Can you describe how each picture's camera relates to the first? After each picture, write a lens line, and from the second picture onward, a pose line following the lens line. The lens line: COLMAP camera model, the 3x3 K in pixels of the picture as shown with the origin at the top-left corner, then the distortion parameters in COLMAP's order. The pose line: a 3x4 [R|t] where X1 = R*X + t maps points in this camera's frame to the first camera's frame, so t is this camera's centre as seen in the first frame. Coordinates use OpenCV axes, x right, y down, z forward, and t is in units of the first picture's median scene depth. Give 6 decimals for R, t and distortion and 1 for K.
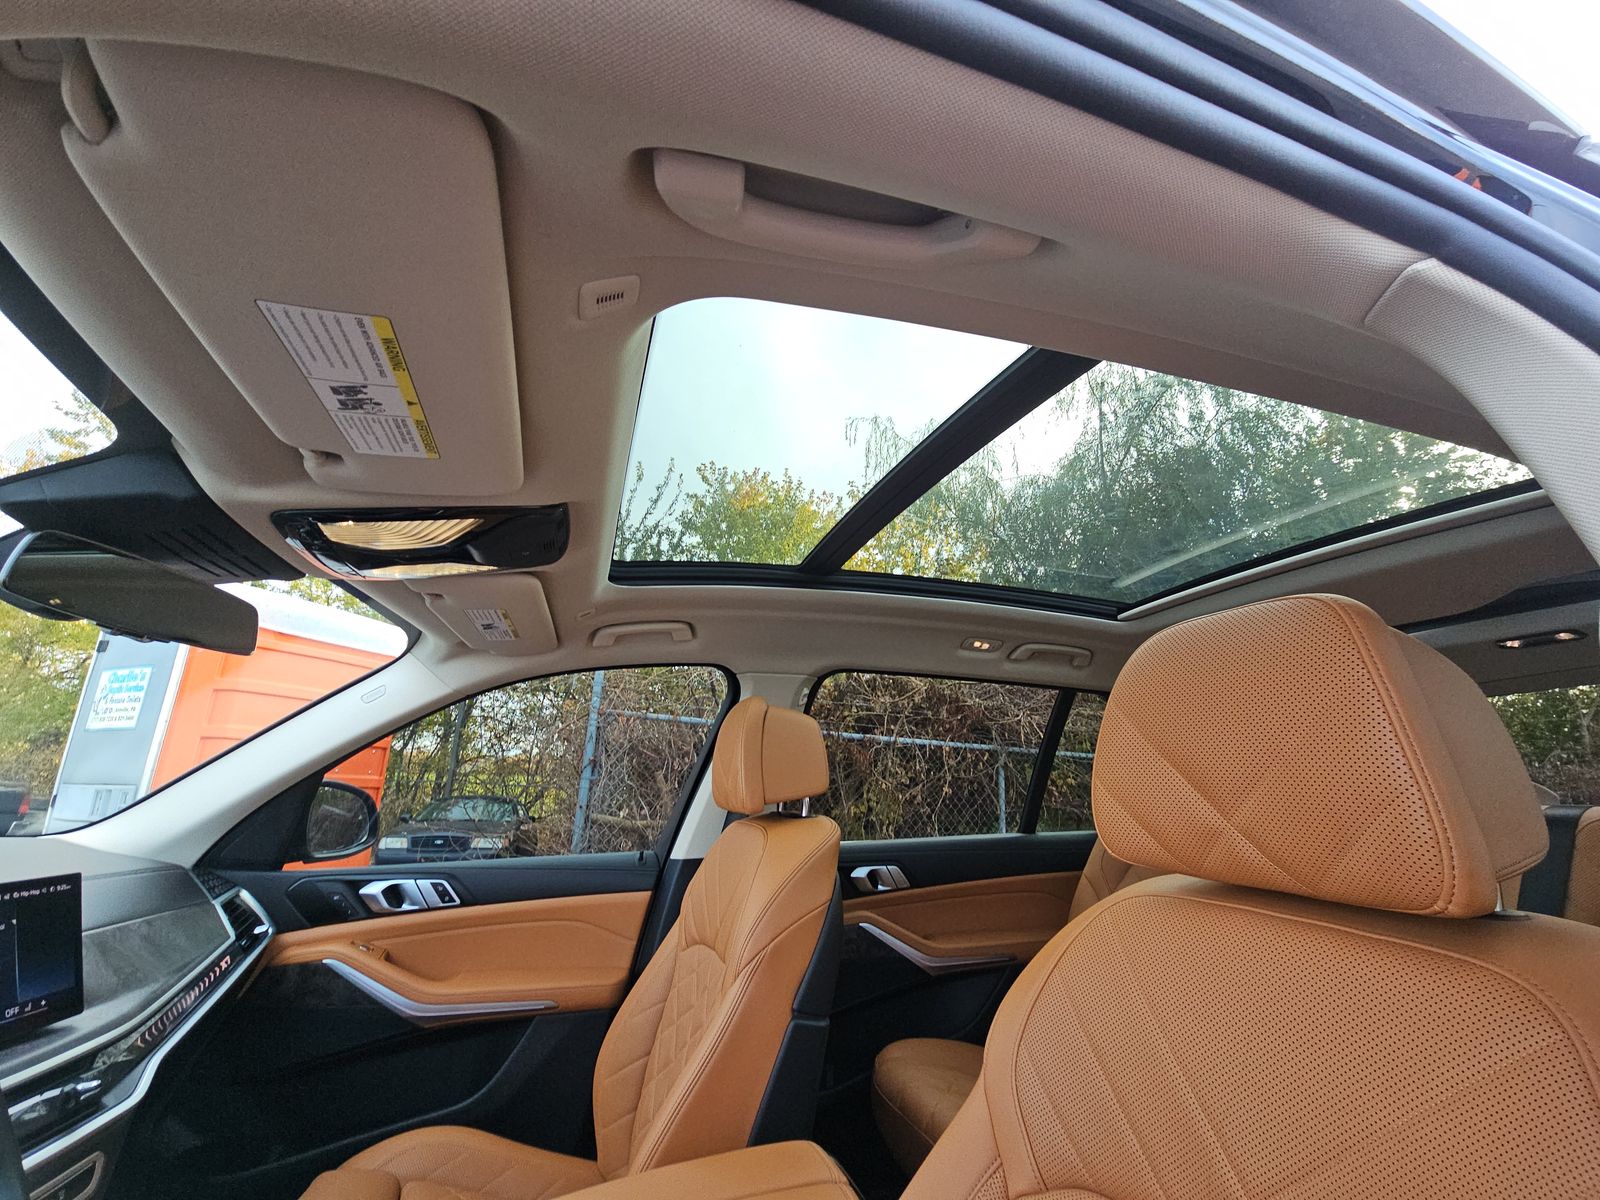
lens RADIAL K [[649.4, 0, 803.0], [0, 649.4, 604.3], [0, 0, 1]] dist [0.010821, -0.007738]
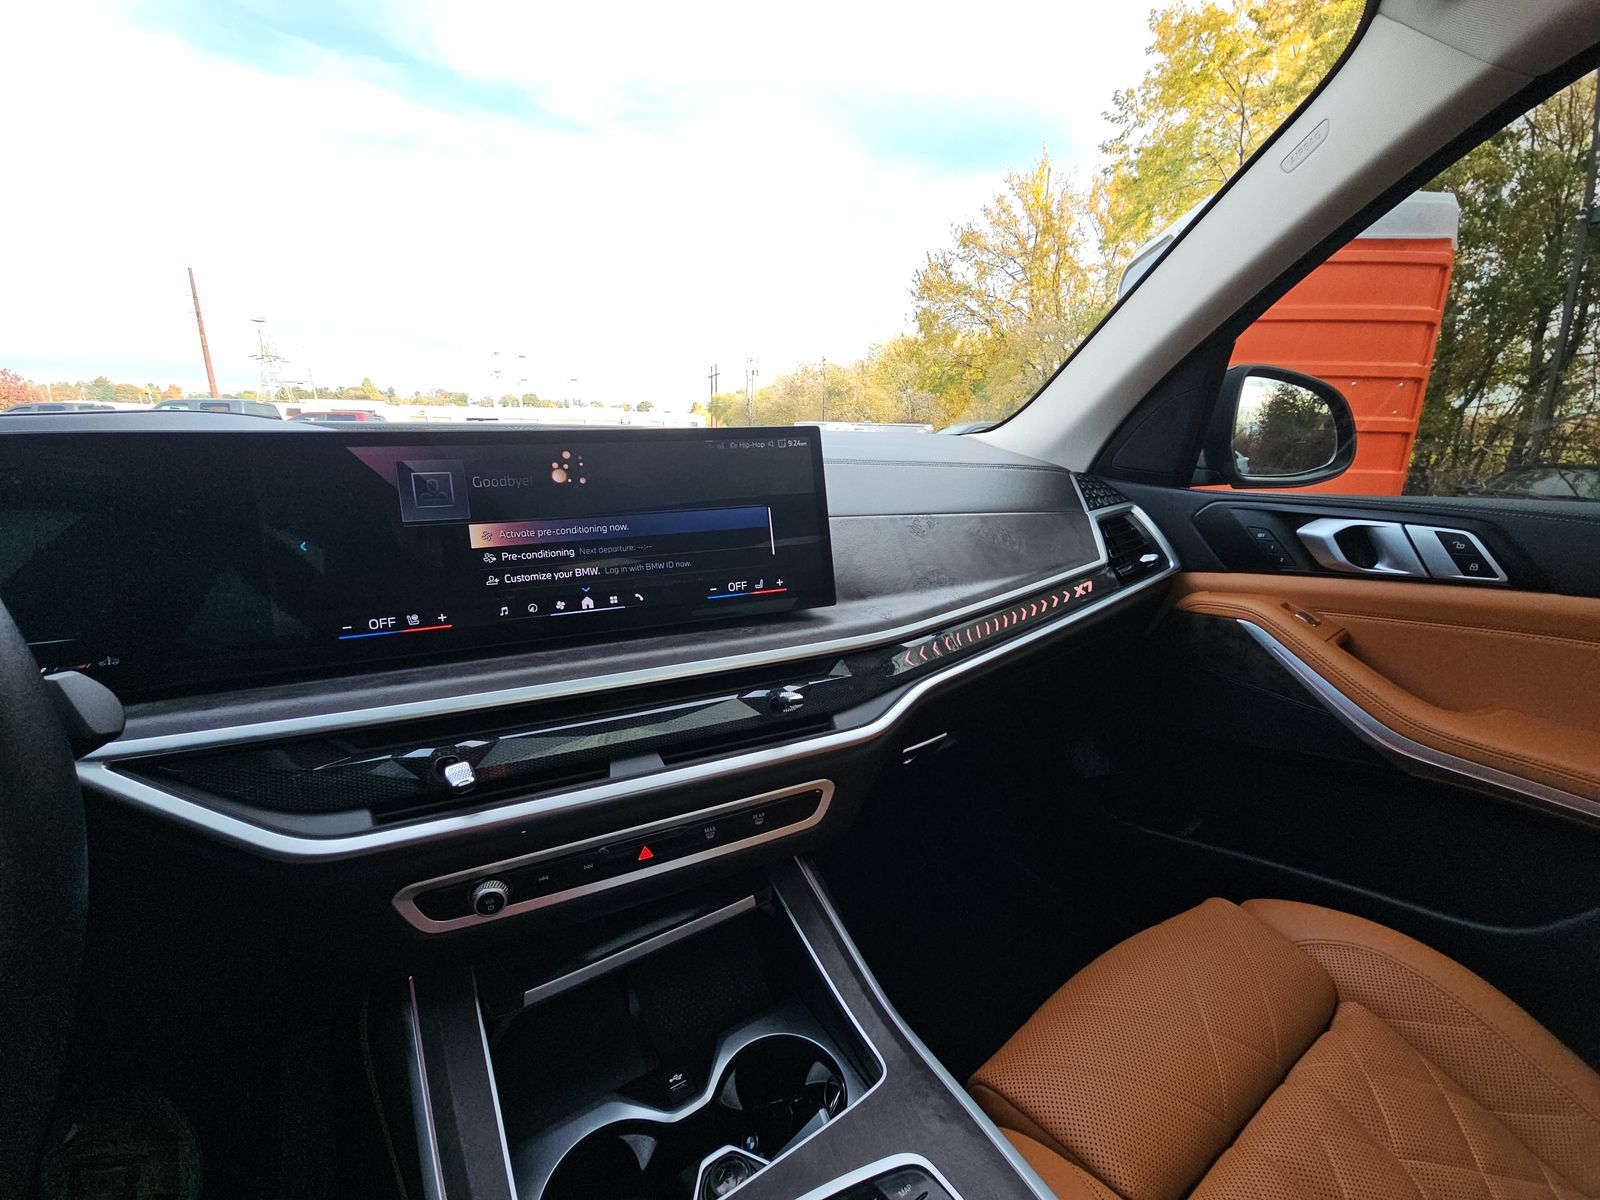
lens RADIAL K [[649.4, 0, 803.0], [0, 649.4, 604.3], [0, 0, 1]] dist [0.010821, -0.007738]
pose [[0.252842, 0.225216, -0.940930, -0.182625], [0.251570, 0.923774, 0.288711, 0.184946], [0.934229, -0.309708, 0.176911, 0.382766]]
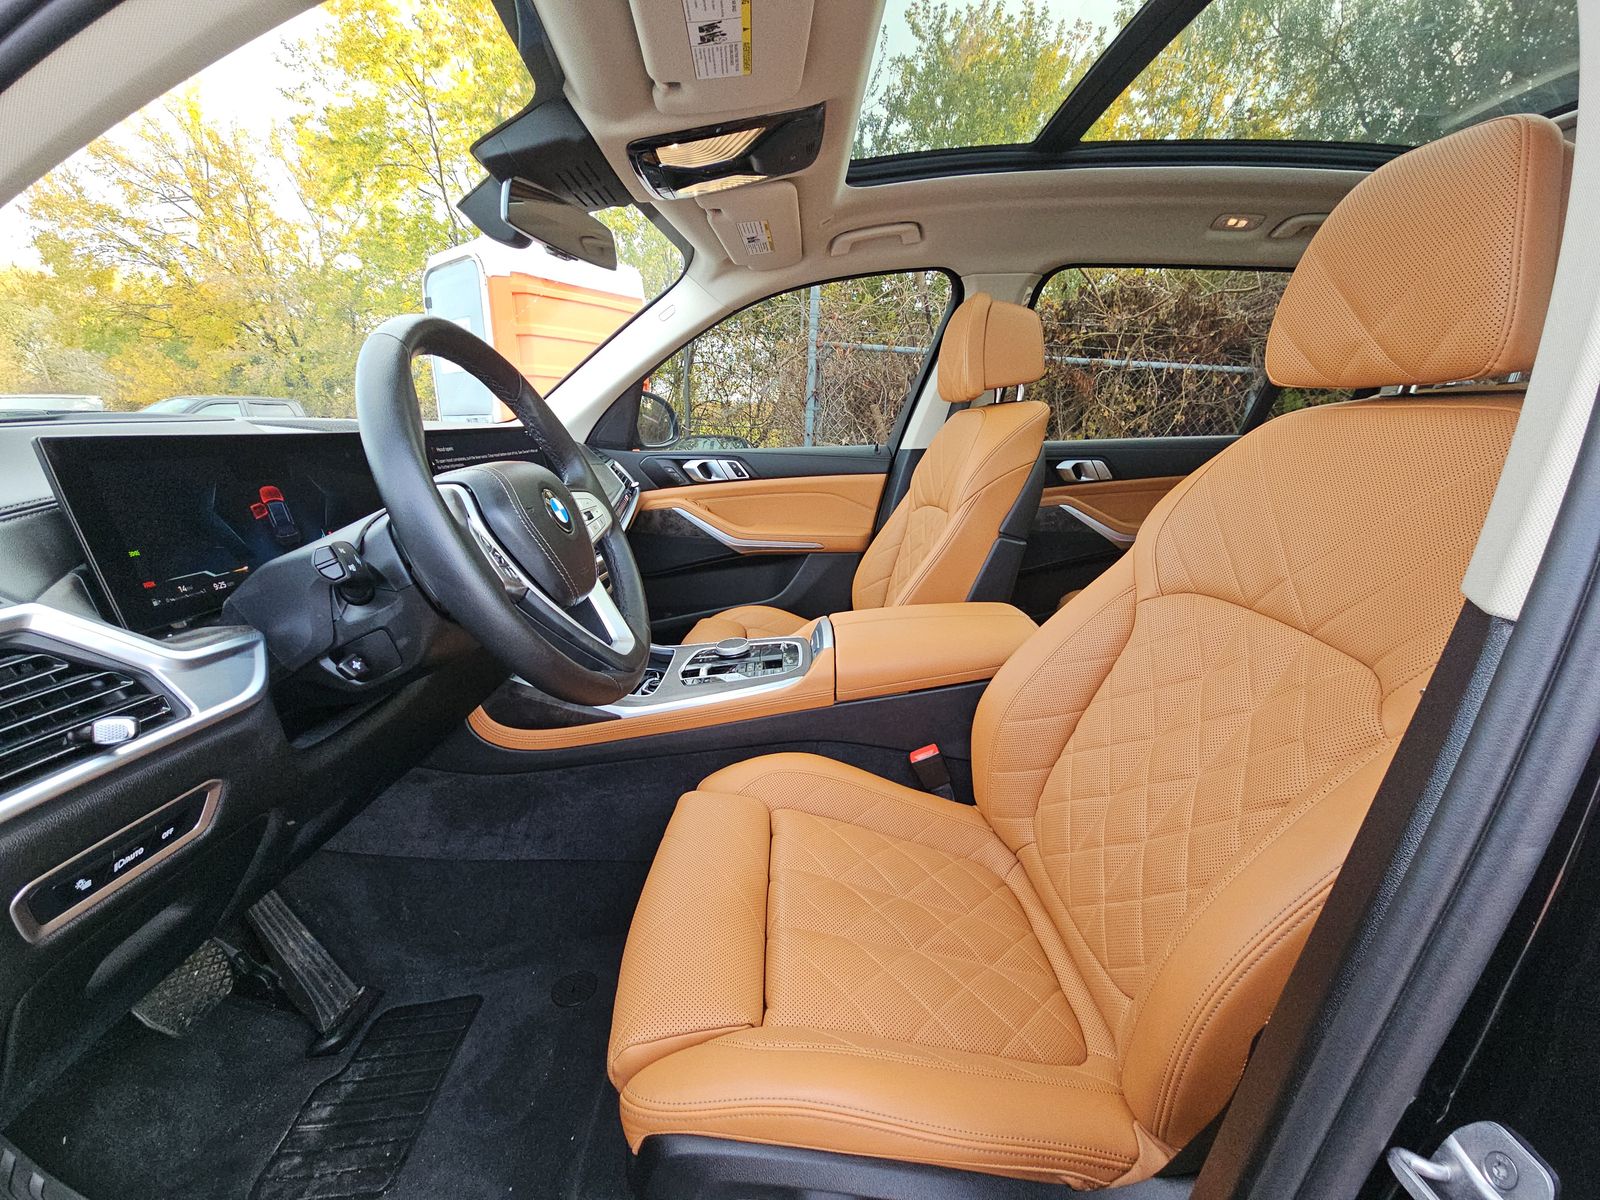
lens RADIAL K [[649.4, 0, 803.0], [0, 649.4, 604.3], [0, 0, 1]] dist [0.010821, -0.007738]
pose [[0.953018, 0.073335, -0.293903, 0.002226], [0.086736, 0.863560, 0.496731, 0.018510], [0.290231, -0.498885, 0.816627, -0.193319]]
